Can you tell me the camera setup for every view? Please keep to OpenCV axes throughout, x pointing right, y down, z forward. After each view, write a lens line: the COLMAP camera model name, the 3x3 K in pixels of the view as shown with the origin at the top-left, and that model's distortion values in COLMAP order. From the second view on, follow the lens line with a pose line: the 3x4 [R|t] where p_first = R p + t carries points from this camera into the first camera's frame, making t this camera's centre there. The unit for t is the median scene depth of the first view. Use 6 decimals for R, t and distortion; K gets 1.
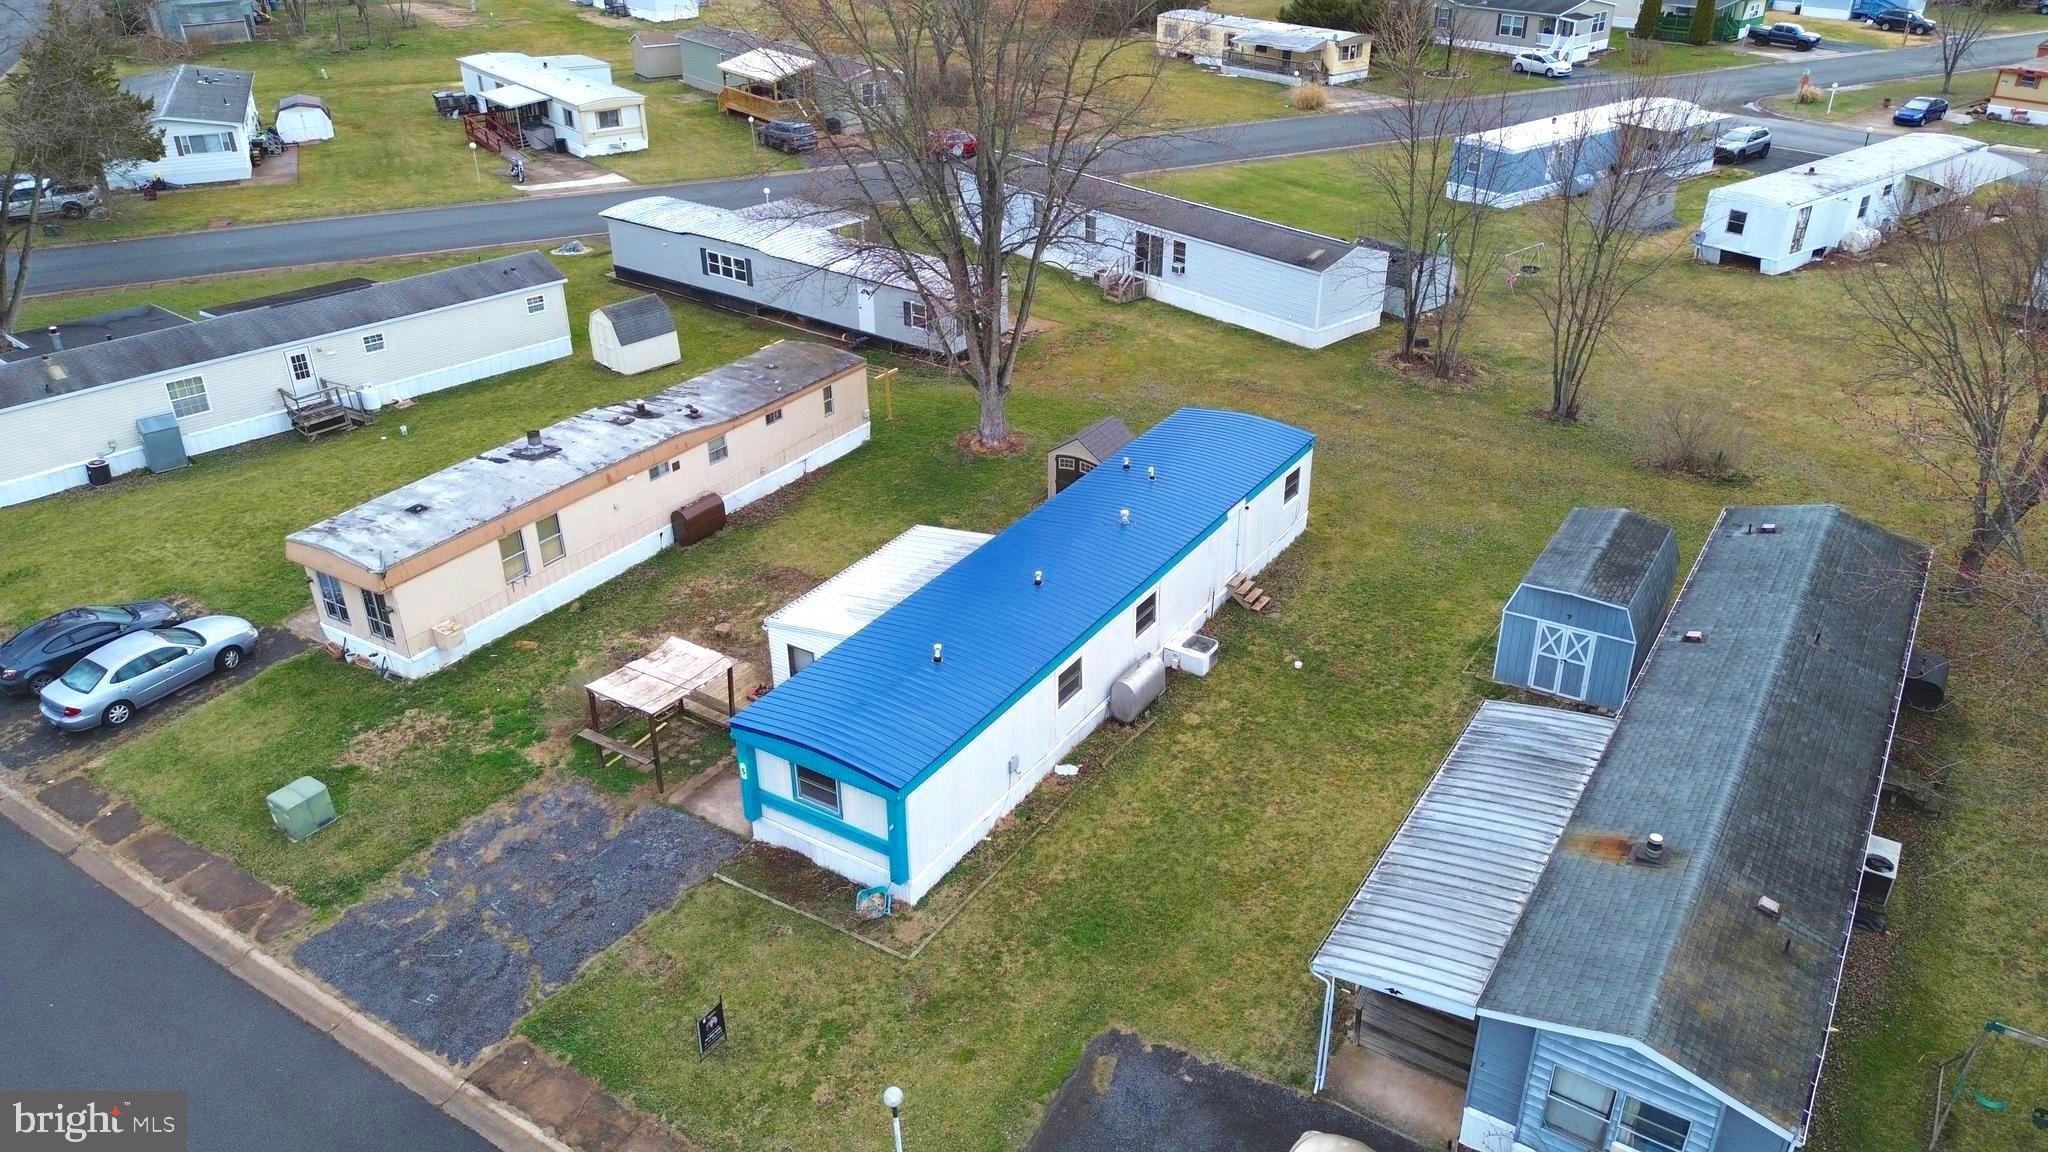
lens RADIAL K [[1445.2, 0, 1032.6], [0, 1445.2, 578.4], [0, 0, 1]] dist [0.070978, -0.065311]
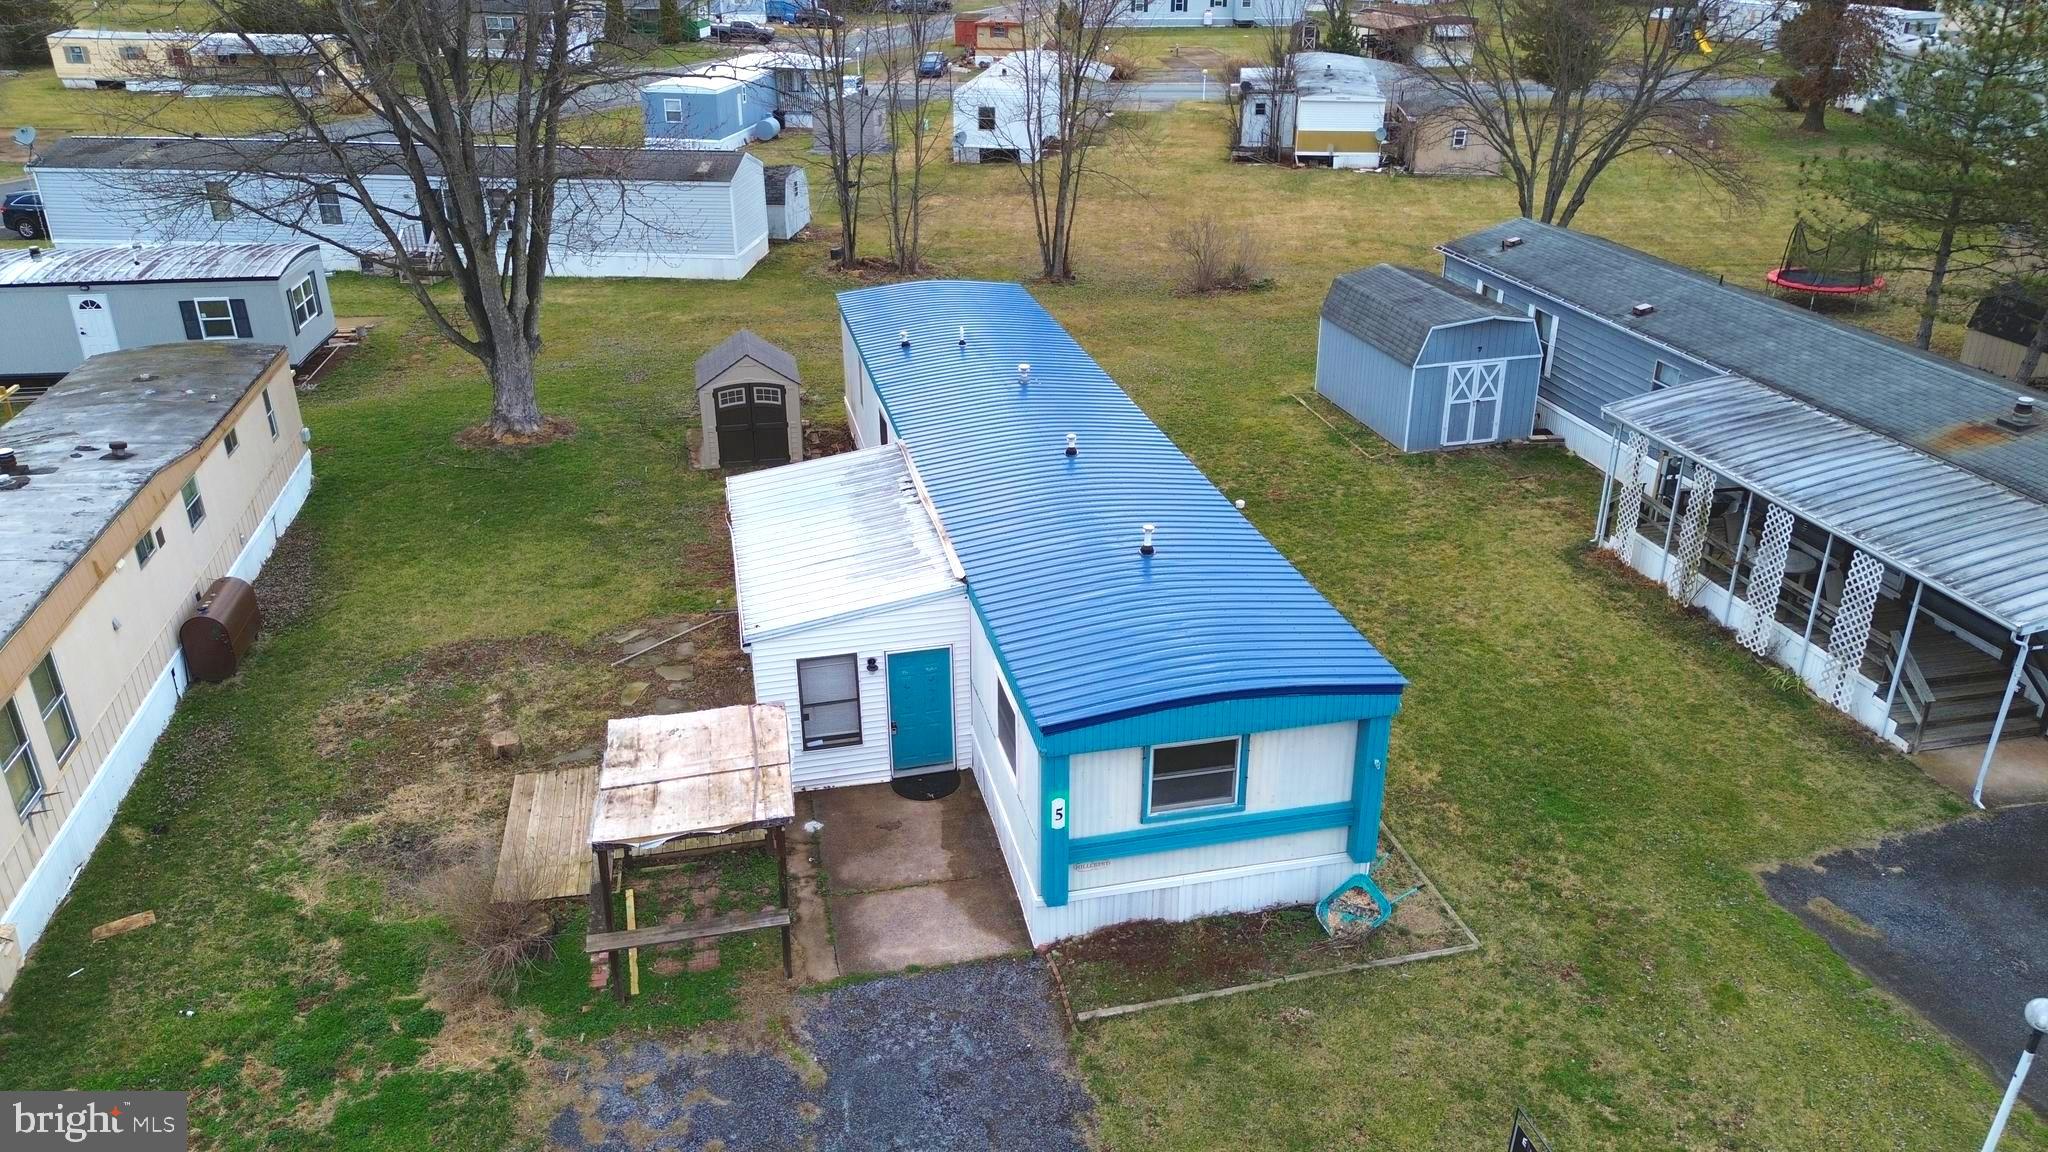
lens RADIAL K [[1445.2, 0, 1034.3], [0, 1445.2, 581.6], [0, 0, 1]] dist [0.070978, -0.065311]
pose [[0.701647, -0.294086, 0.649003, -0.444868], [0.334943, 0.940071, 0.063867, 0.010845], [-0.628891, 0.172567, 0.758101, 0.483266]]
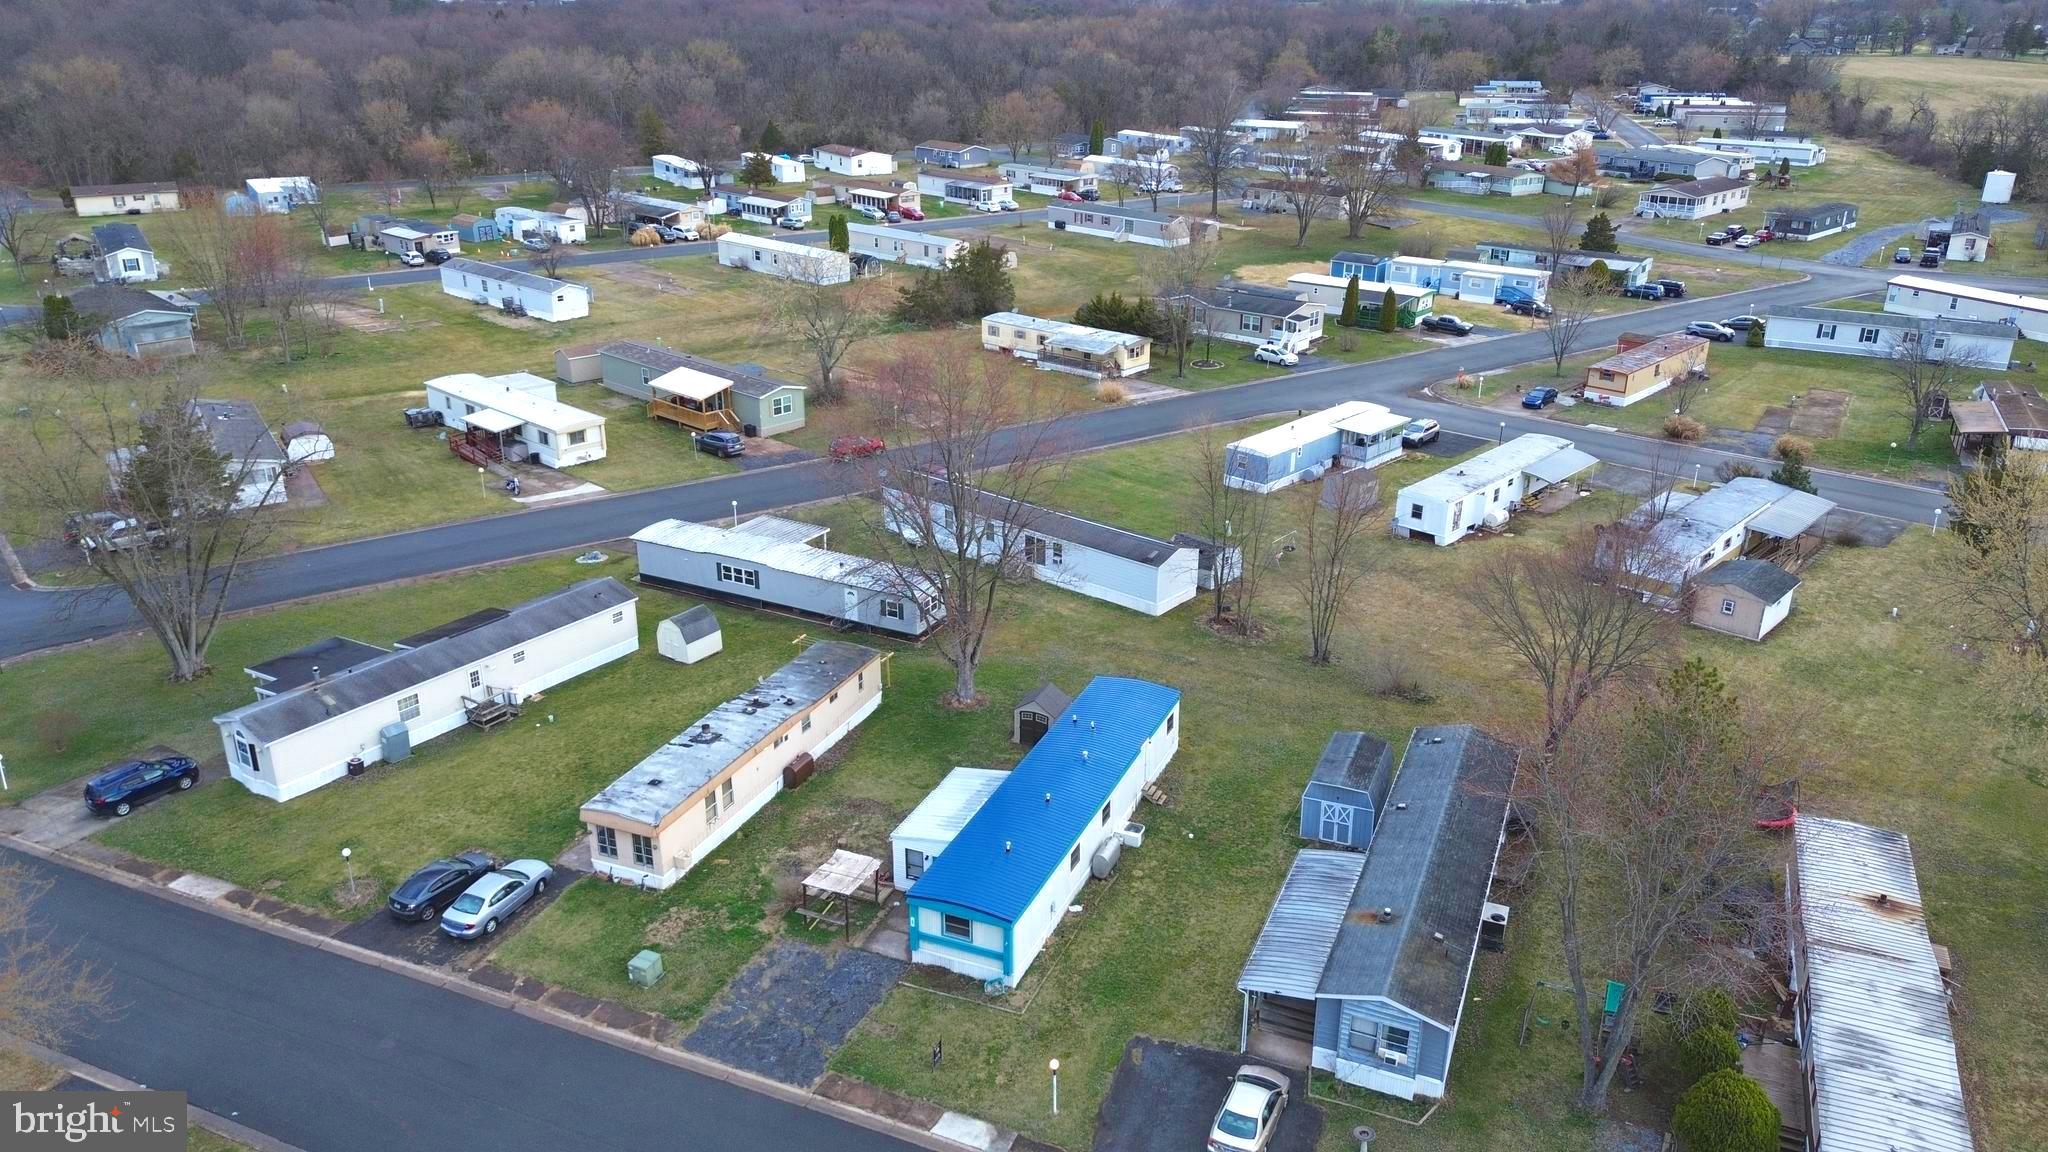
lens RADIAL K [[1445.2, 0, 1030.9], [0, 1445.2, 579.6], [0, 0, 1]] dist [0.070978, -0.065311]
pose [[0.986580, -0.051518, 0.154940, -0.260859], [0.068876, 0.991671, -0.108832, -0.069918], [-0.148043, 0.118043, 0.981911, -0.711501]]
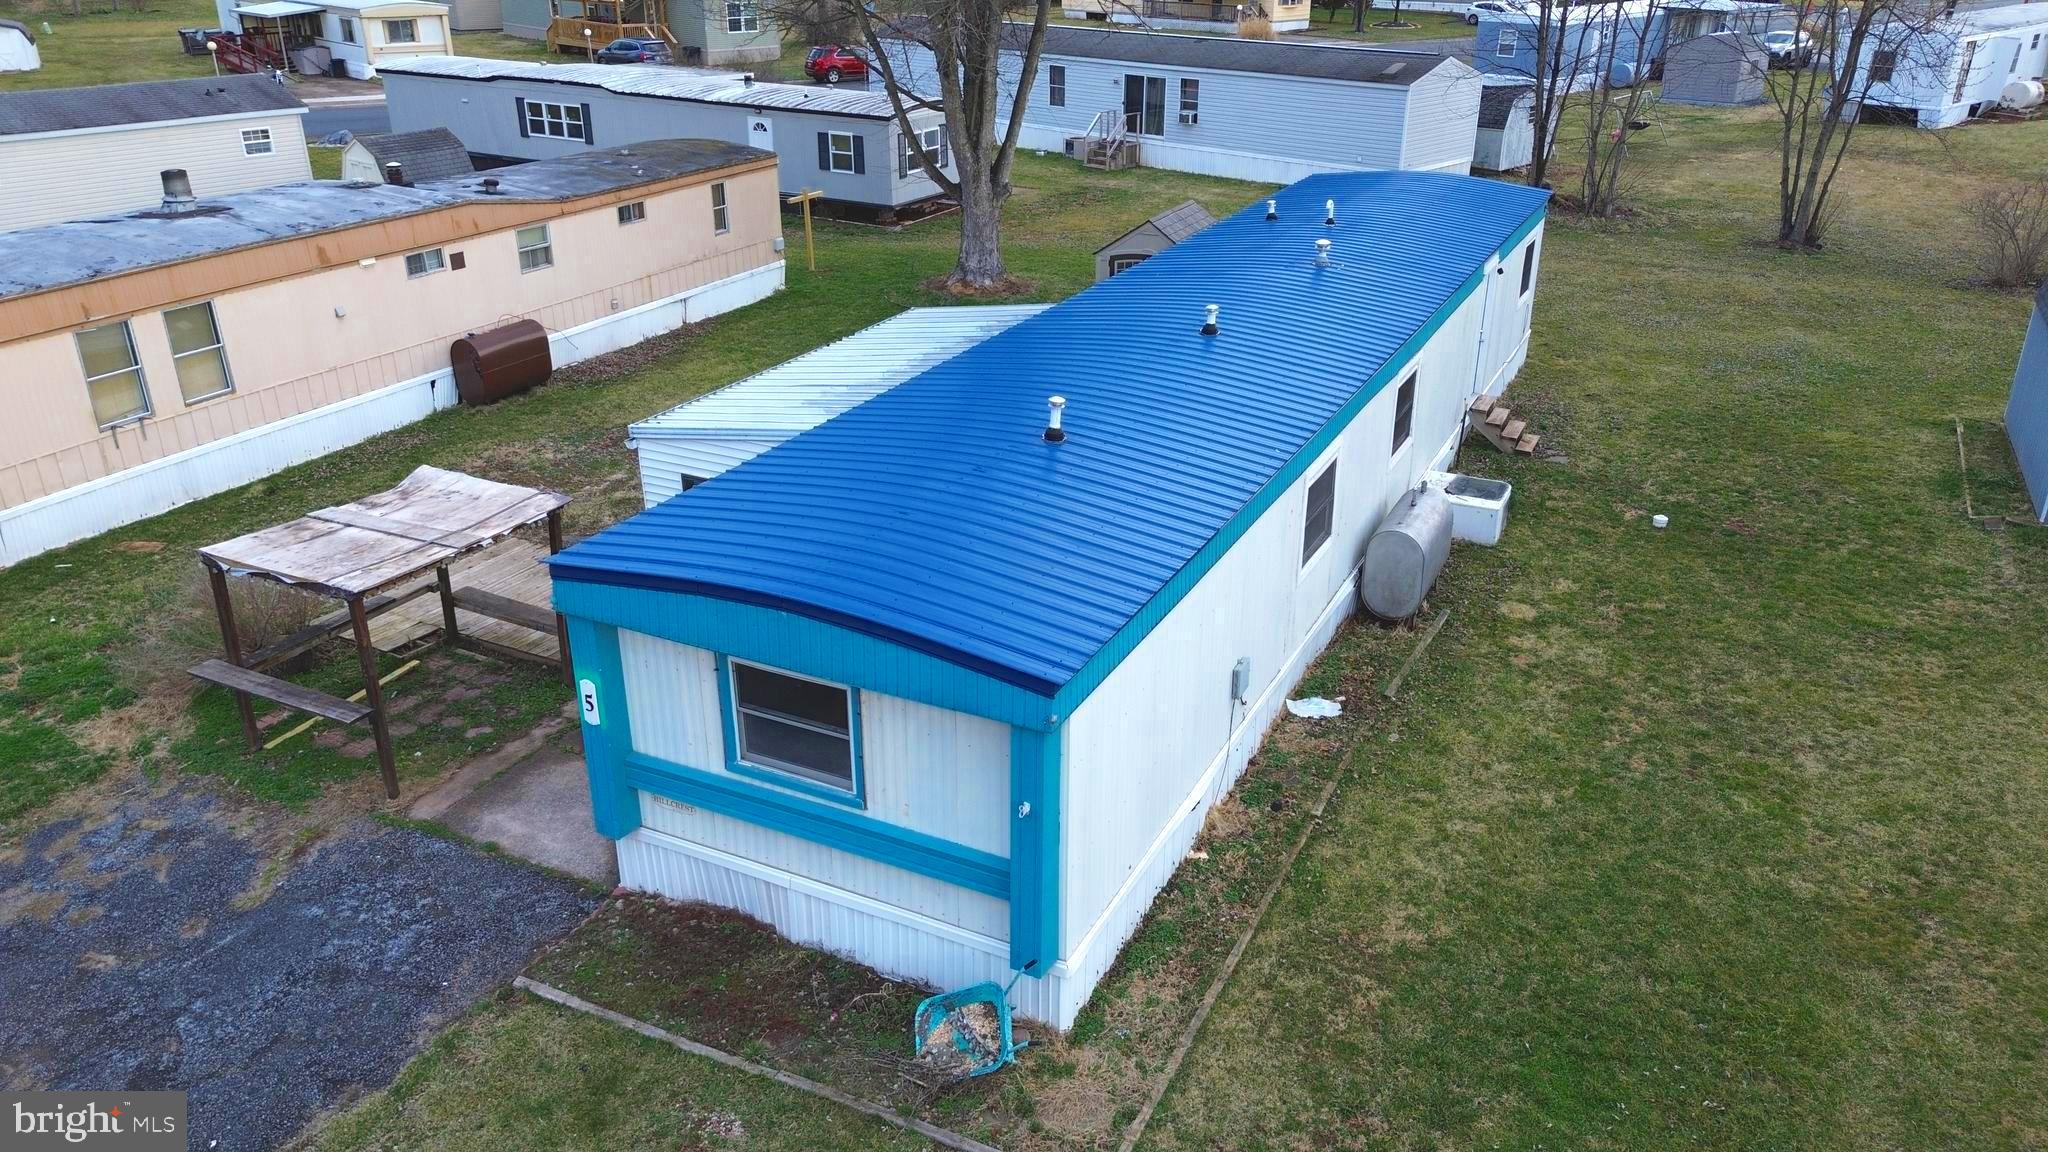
lens RADIAL K [[1445.2, 0, 1029.0], [0, 1445.2, 591.6], [0, 0, 1]] dist [0.070978, -0.065311]
pose [[0.994873, -0.036158, 0.094452, -0.099872], [0.041494, 0.997615, -0.055155, 0.108276], [-0.092232, 0.058791, 0.994000, 0.507406]]
